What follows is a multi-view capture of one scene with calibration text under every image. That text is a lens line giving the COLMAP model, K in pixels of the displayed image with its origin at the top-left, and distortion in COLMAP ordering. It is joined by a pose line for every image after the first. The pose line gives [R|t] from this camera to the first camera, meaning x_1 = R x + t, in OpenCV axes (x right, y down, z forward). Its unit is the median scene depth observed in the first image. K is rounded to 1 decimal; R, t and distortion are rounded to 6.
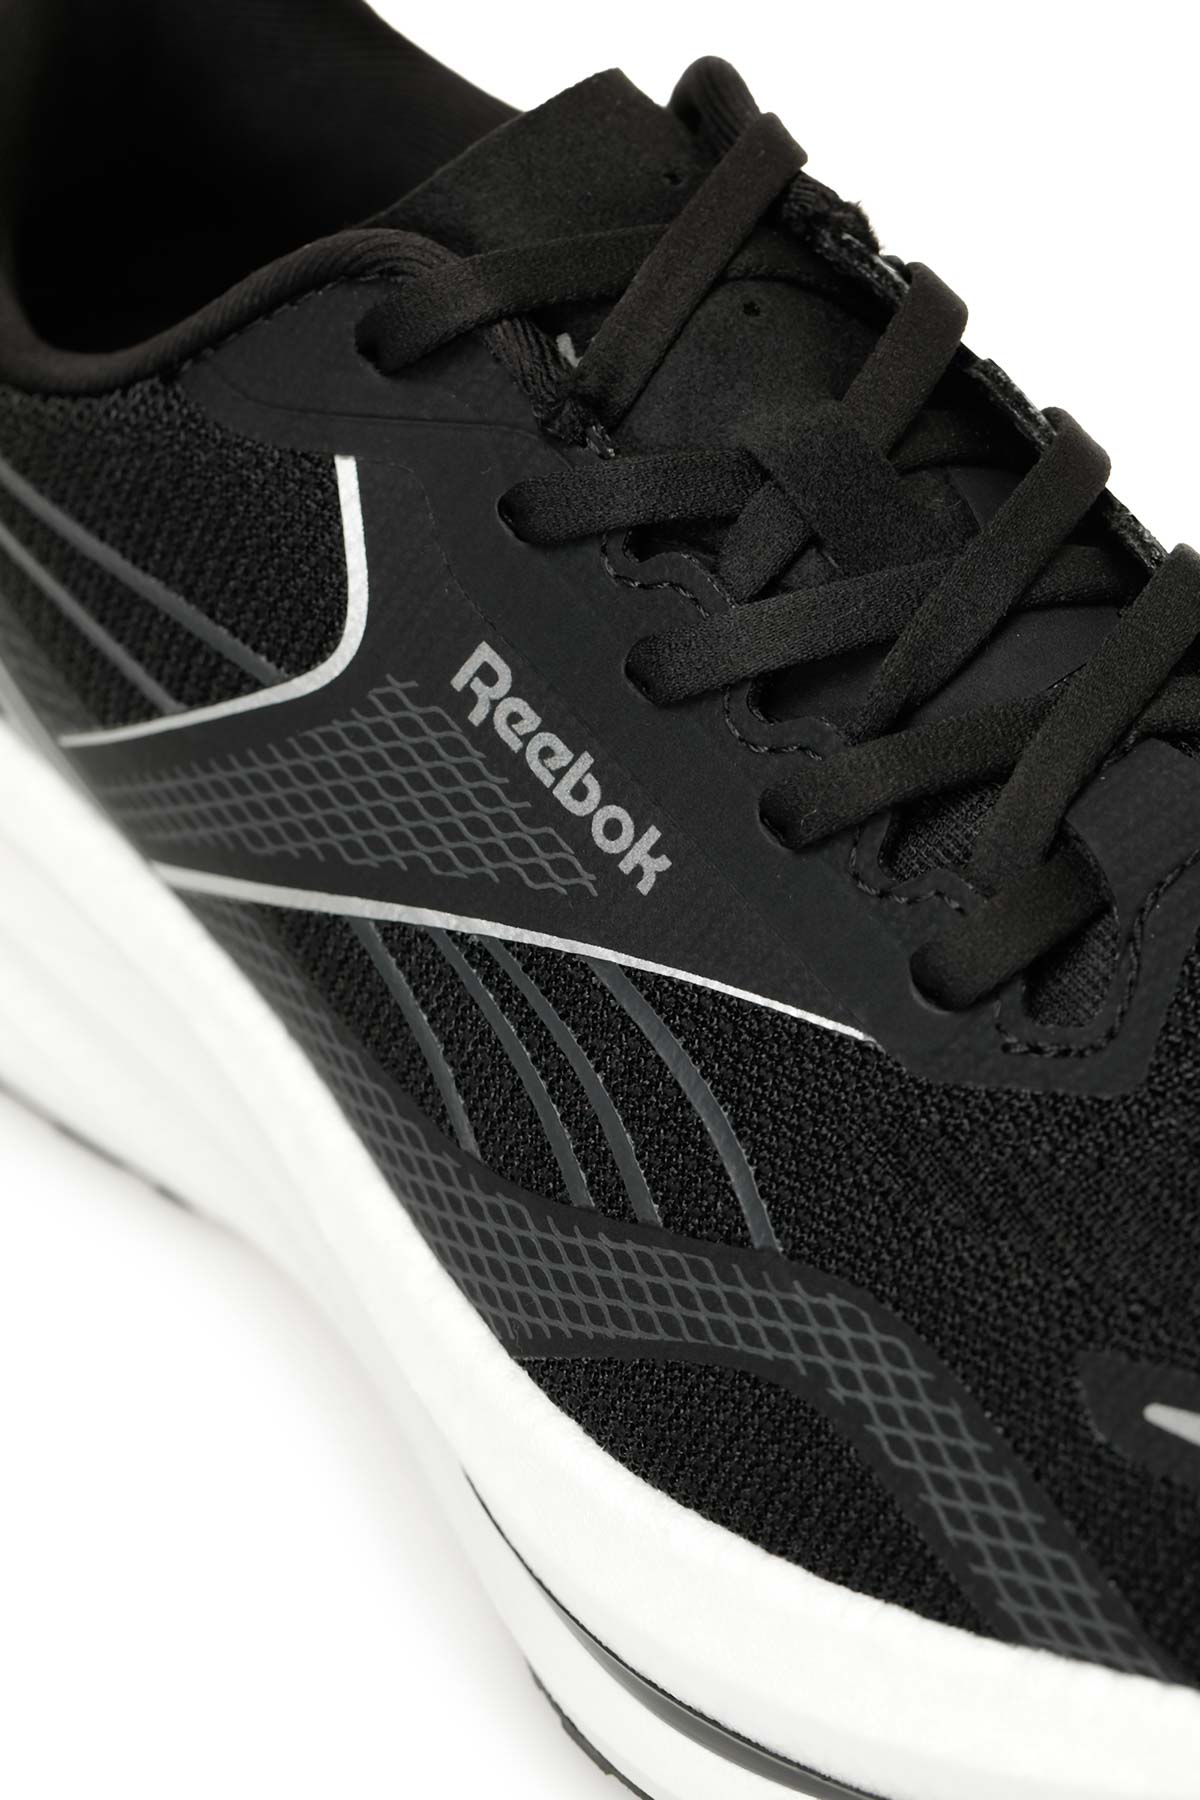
lens RADIAL K [[5688.5, 0, 600.0], [0, 5688.5, 900.0], [0, 0, 1]] dist [0.003470, -1.132746]
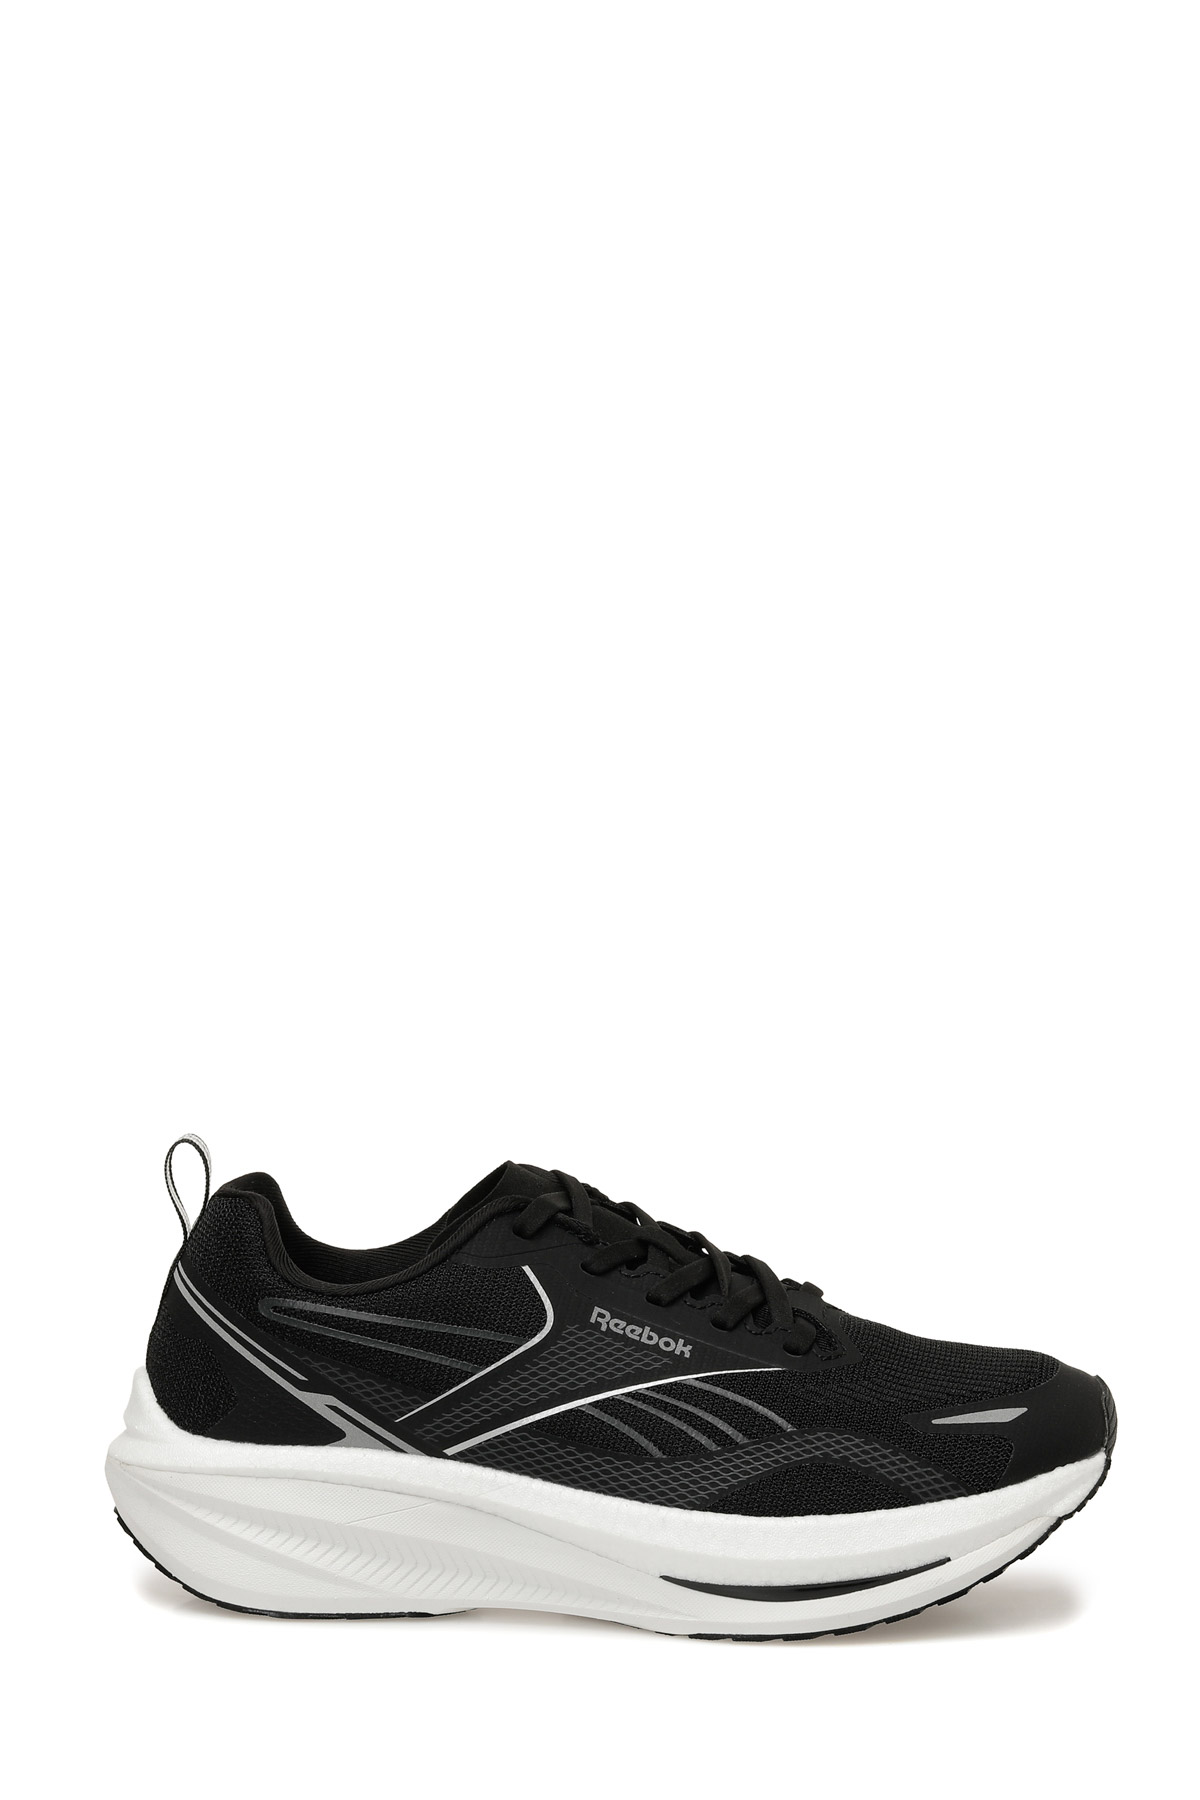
lens RADIAL K [[5688.5, 0, 600.0], [0, 5688.5, 900.0], [0, 0, 1]] dist [0.003470, -1.132746]
pose [[0.646678, -0.008786, 0.762712, -2.401119], [0.389830, 0.863285, -0.320580, 0.763782], [-0.655622, 0.504640, 0.561693, -0.849677]]
